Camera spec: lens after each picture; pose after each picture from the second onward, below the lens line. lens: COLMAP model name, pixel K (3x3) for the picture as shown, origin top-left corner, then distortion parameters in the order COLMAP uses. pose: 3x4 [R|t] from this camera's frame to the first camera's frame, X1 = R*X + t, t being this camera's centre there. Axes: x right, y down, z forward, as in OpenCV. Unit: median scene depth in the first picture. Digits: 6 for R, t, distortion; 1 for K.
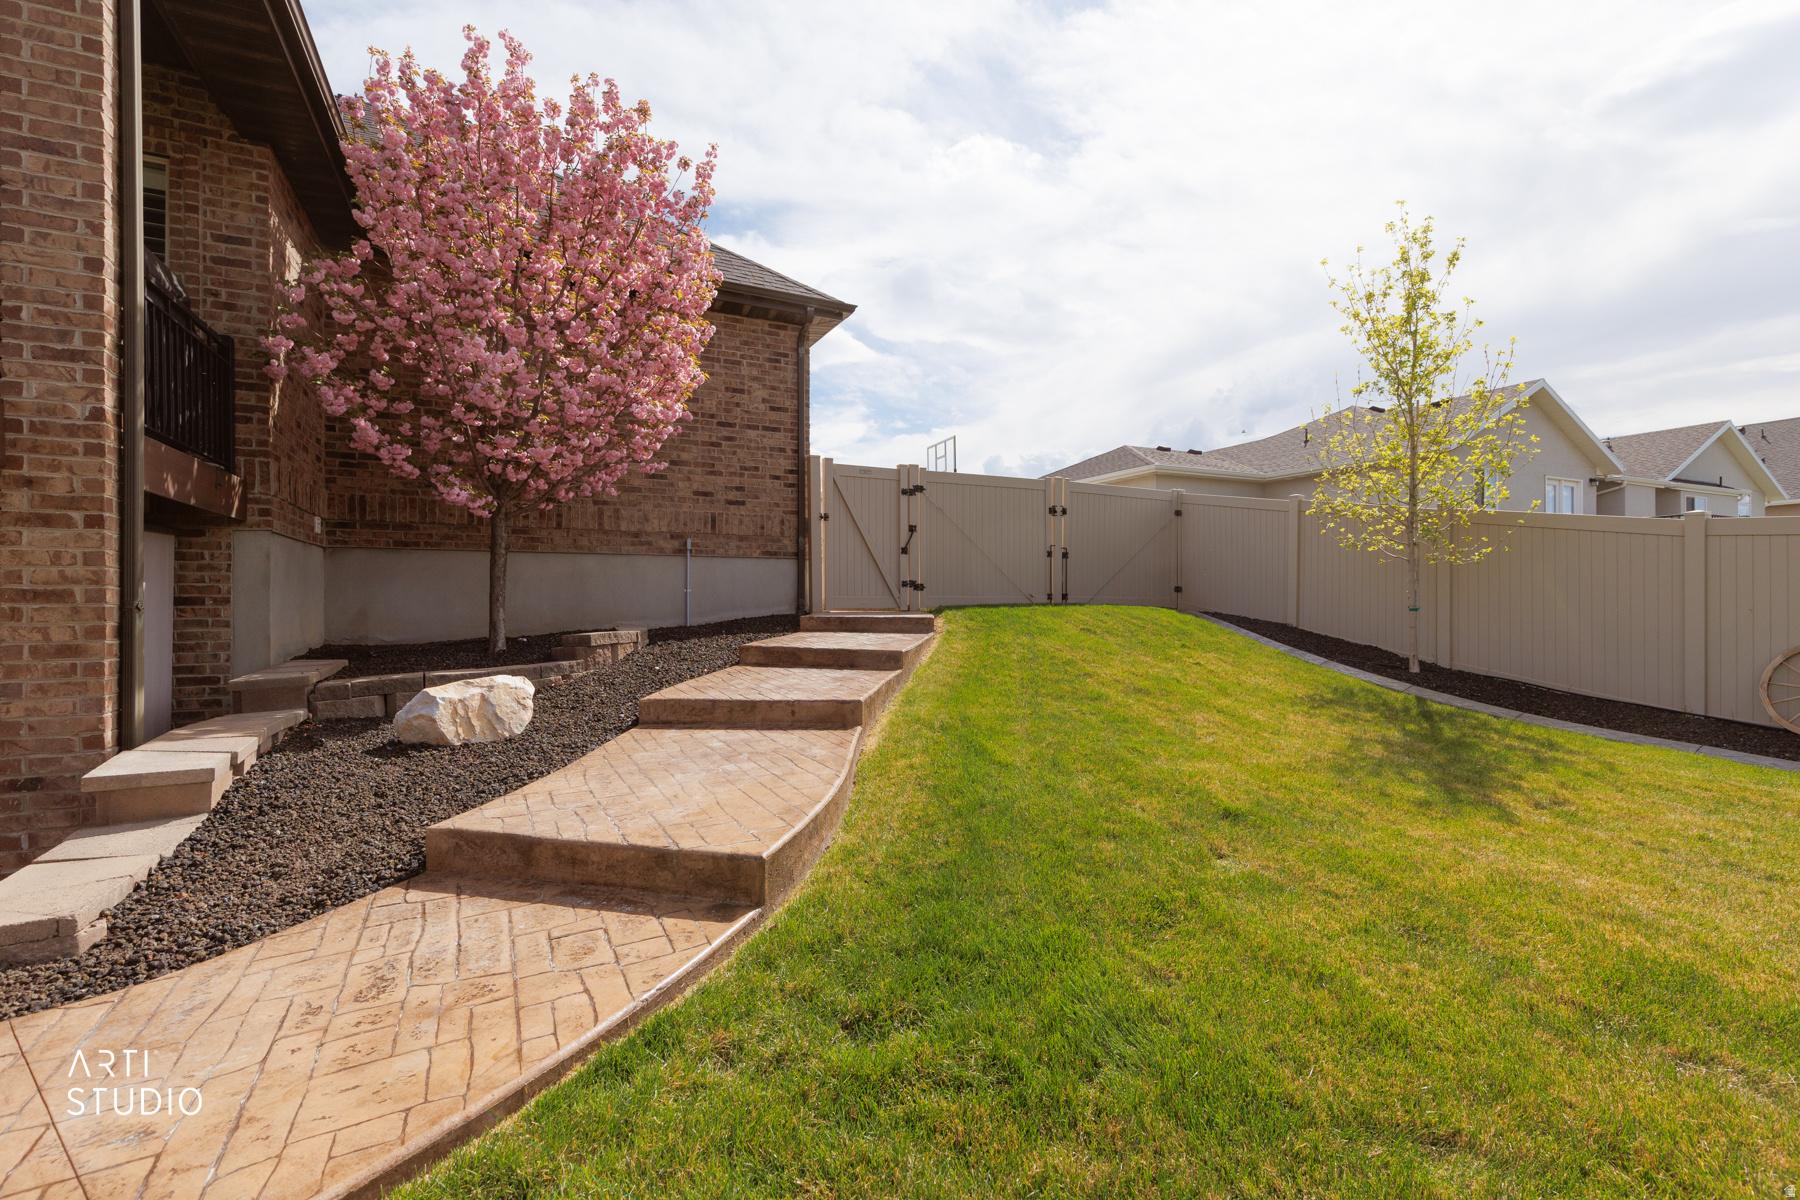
lens RADIAL K [[808.6, 0, 909.6], [0, 808.6, 600.1], [0, 0, 1]] dist [0.003482, -0.000133]
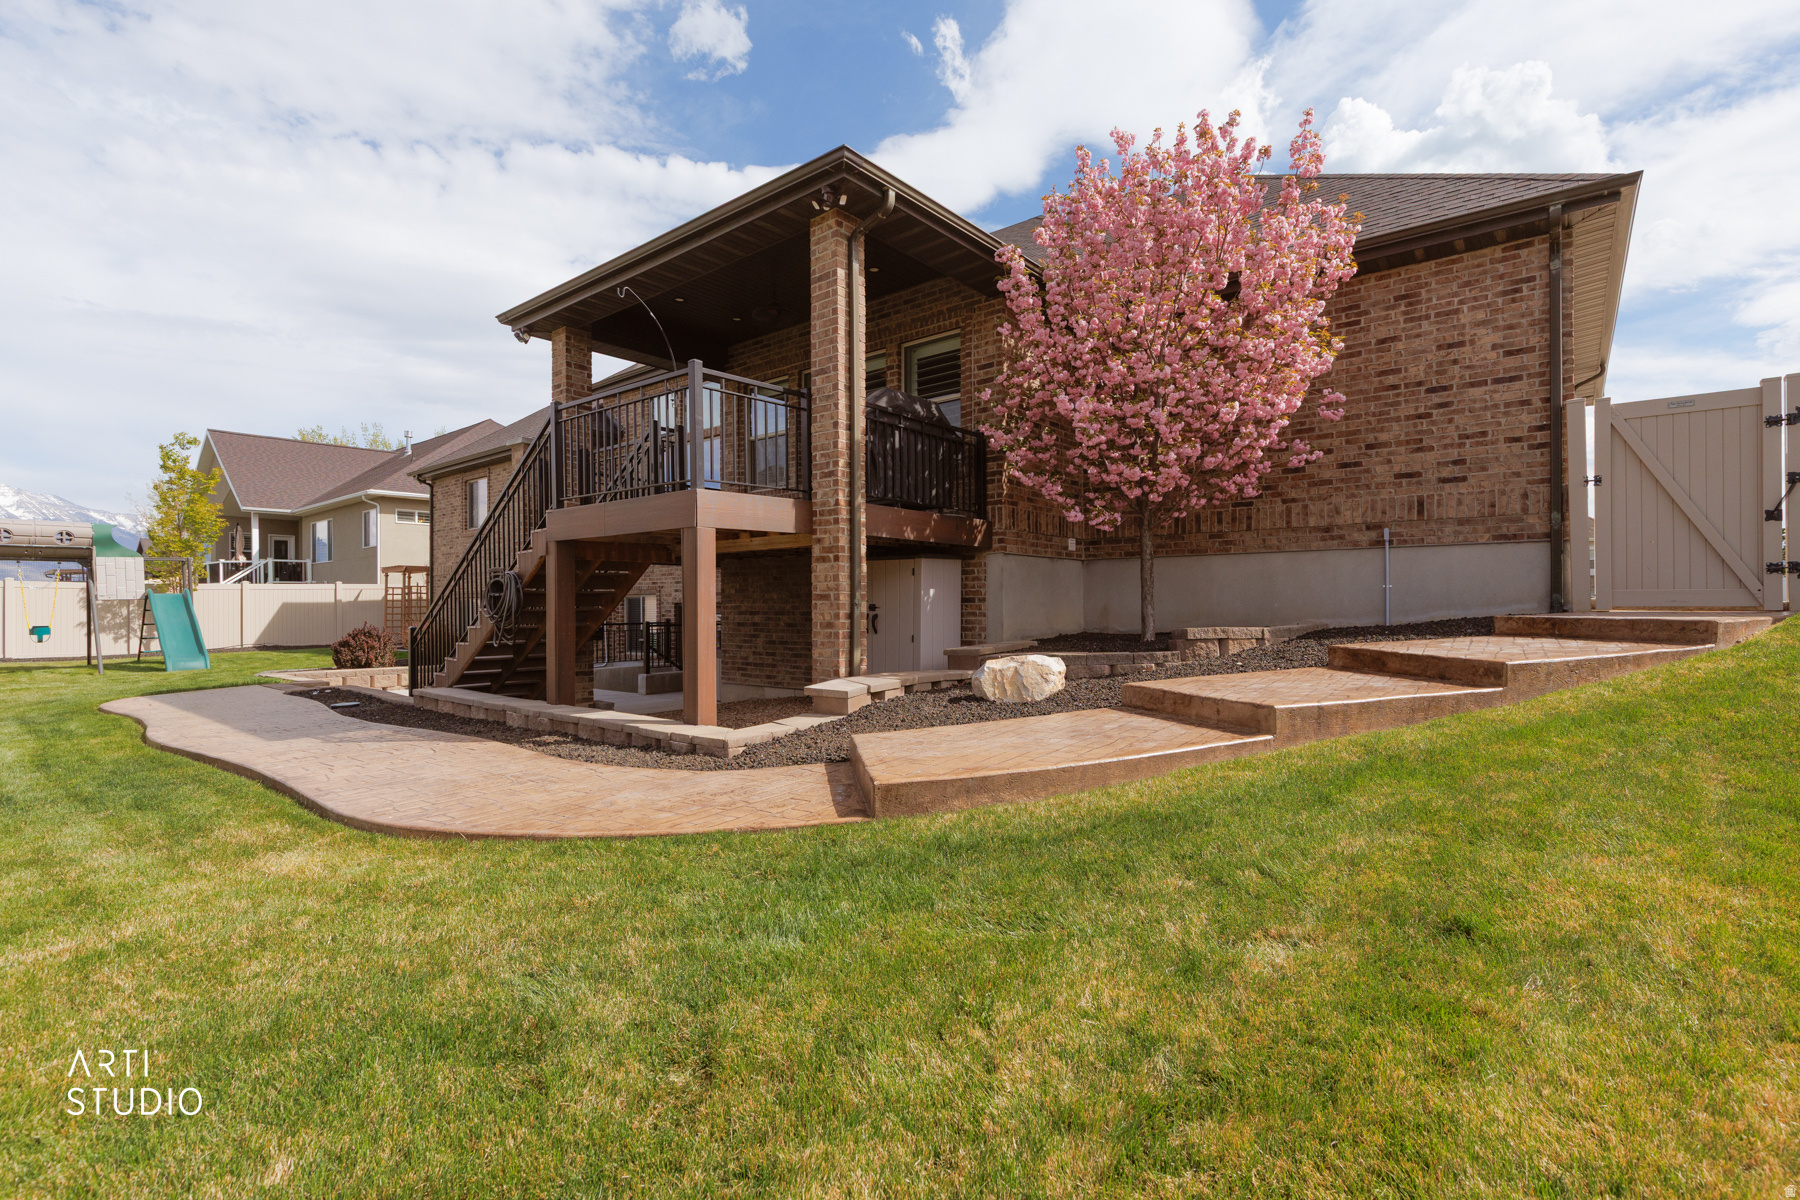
lens RADIAL K [[805.5, 0, 900.0], [0, 805.5, 600.0], [0, 0, 1]] dist [0.002610, -0.000349]
pose [[0.410682, -0.005749, -0.911760, 0.324435], [0.005165, 0.999979, -0.003979, 0.004323], [0.911764, -0.003075, 0.410703, 0.143587]]
